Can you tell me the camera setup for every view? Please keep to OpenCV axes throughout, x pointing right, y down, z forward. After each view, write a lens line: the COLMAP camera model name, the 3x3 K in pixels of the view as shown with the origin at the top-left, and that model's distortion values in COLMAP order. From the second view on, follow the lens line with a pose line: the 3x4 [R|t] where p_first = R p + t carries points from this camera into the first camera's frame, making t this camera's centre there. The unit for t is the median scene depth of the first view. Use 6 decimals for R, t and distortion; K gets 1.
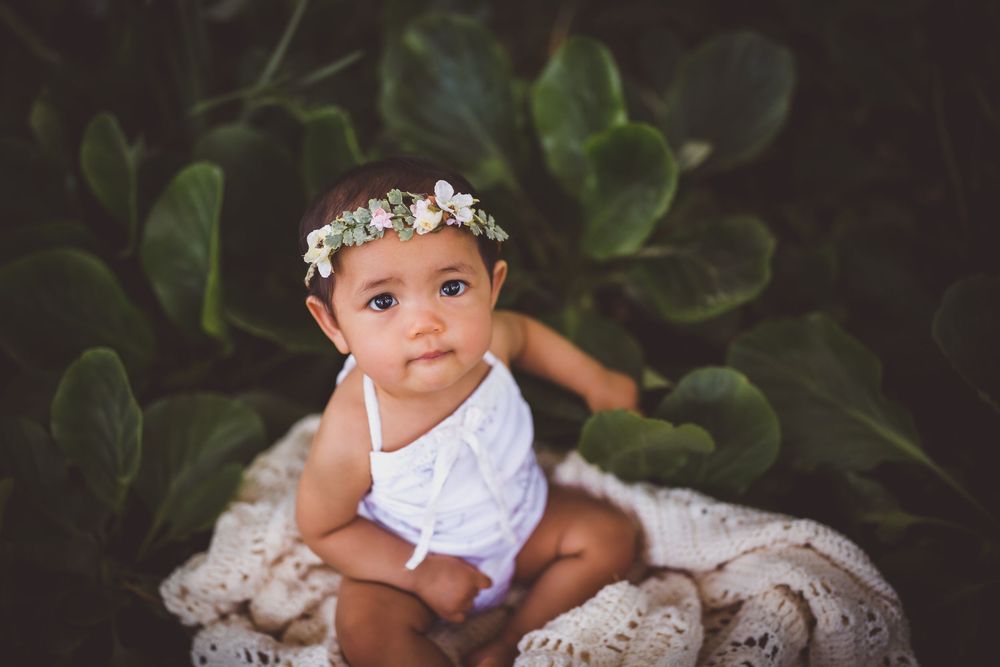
lens RADIAL K [[984.7, 0, 500.0], [0, 984.7, 333.5], [0, 0, 1]] dist [-0.003949, -0.007541]
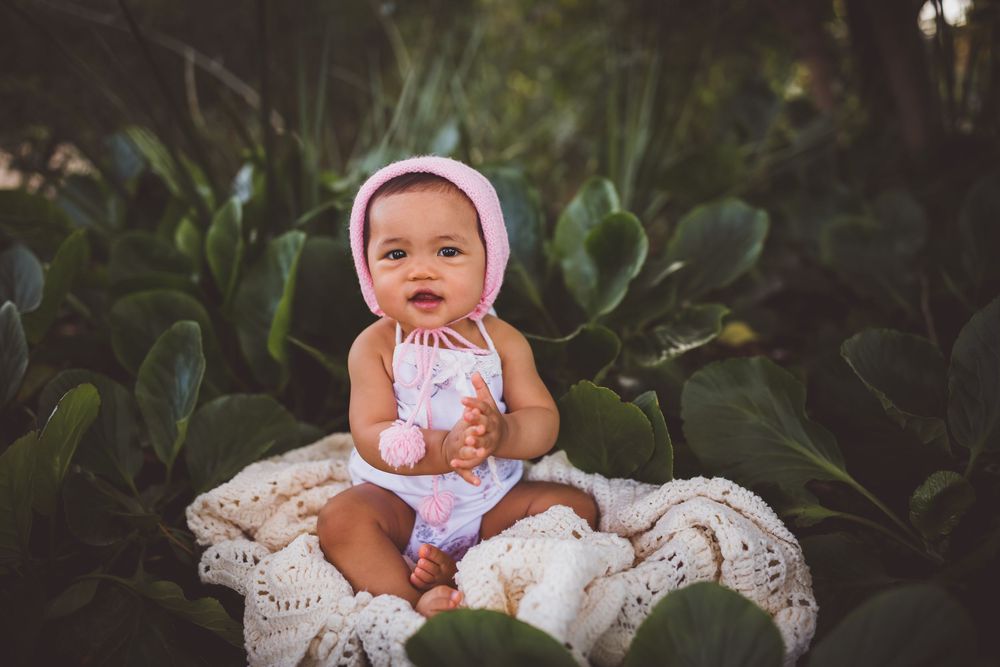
lens RADIAL K [[984.7, 0, 500.0], [0, 984.7, 333.5], [0, 0, 1]] dist [-0.003949, -0.007541]
pose [[0.987311, 0.081515, -0.136281, 0.200767], [-0.127586, 0.918148, -0.375135, 0.518609], [0.094547, 0.387762, 0.916898, -0.169487]]
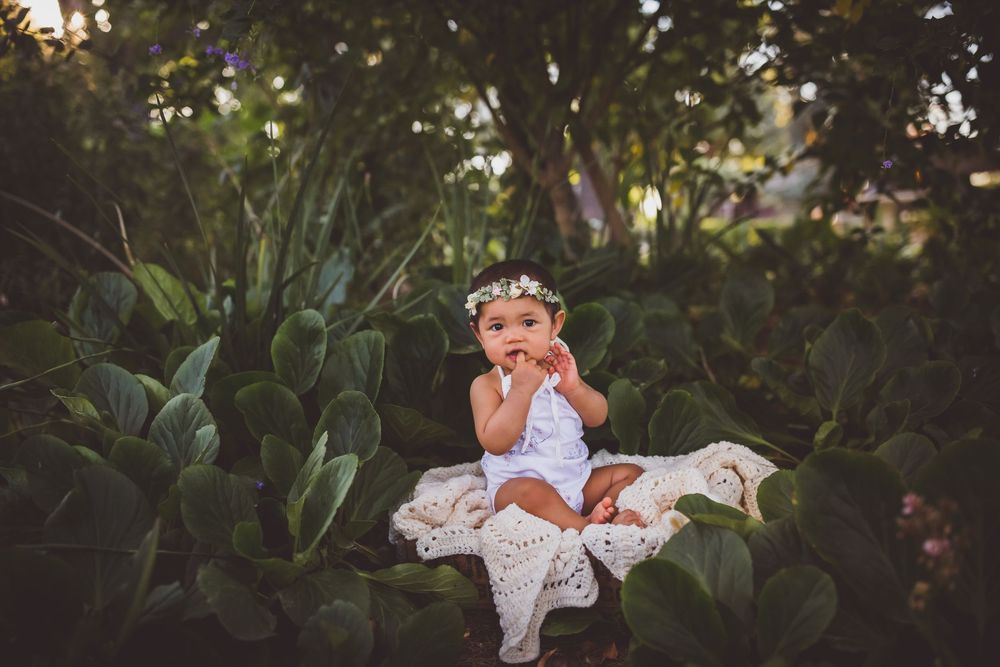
lens RADIAL K [[984.7, 0, 500.0], [0, 984.7, 333.5], [0, 0, 1]] dist [-0.003949, -0.007541]
pose [[0.958818, -0.003390, 0.284000, -0.723930], [0.152406, 0.849916, -0.504396, 0.977069], [-0.239667, 0.526907, 0.815432, -0.670289]]
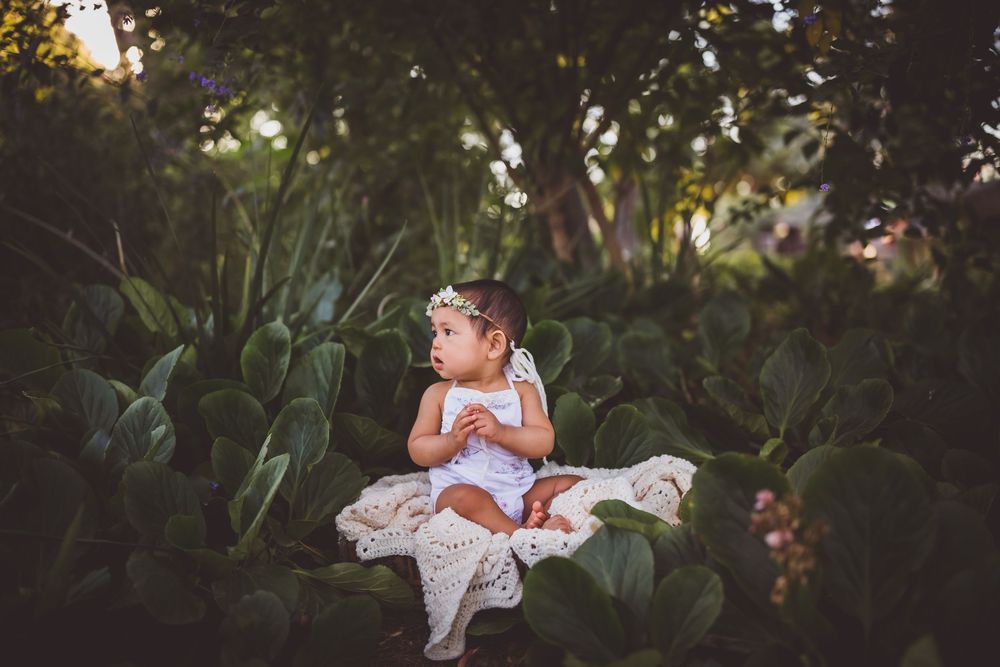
lens RADIAL K [[984.7, 0, 500.0], [0, 984.7, 333.5], [0, 0, 1]] dist [-0.003949, -0.007541]
pose [[0.971134, 0.021218, 0.237590, -0.541382], [0.113513, 0.834917, -0.538542, 1.081639], [-0.209795, 0.549966, 0.808408, -0.760251]]
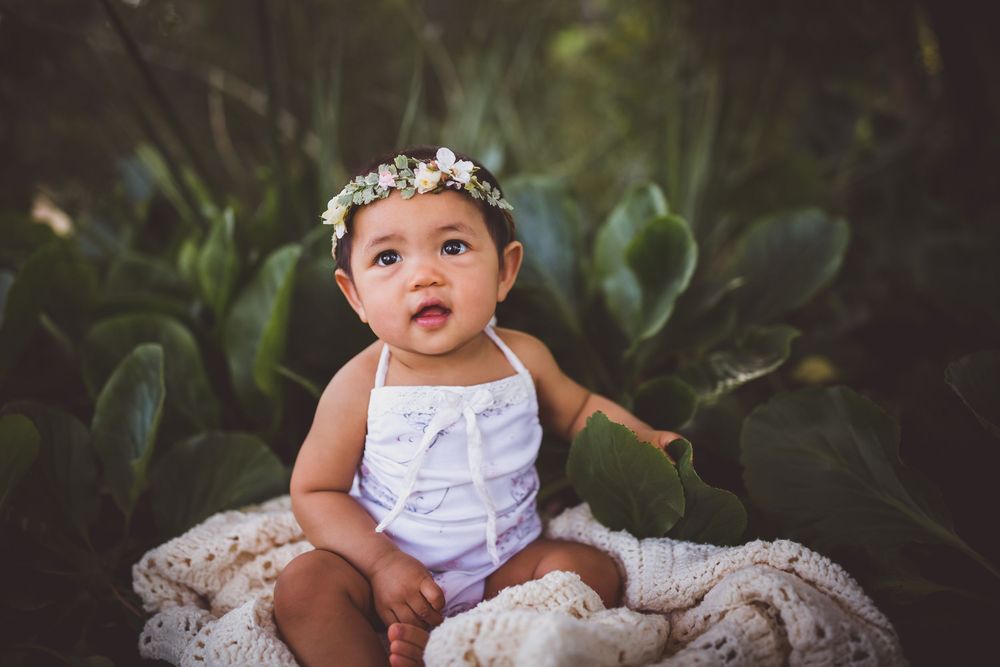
lens RADIAL K [[984.7, 0, 500.0], [0, 984.7, 333.5], [0, 0, 1]] dist [-0.003949, -0.007541]
pose [[0.972424, 0.070361, -0.222352, 0.247256], [-0.160574, 0.893426, -0.419531, 0.452250], [0.169137, 0.443666, 0.880087, 0.087916]]
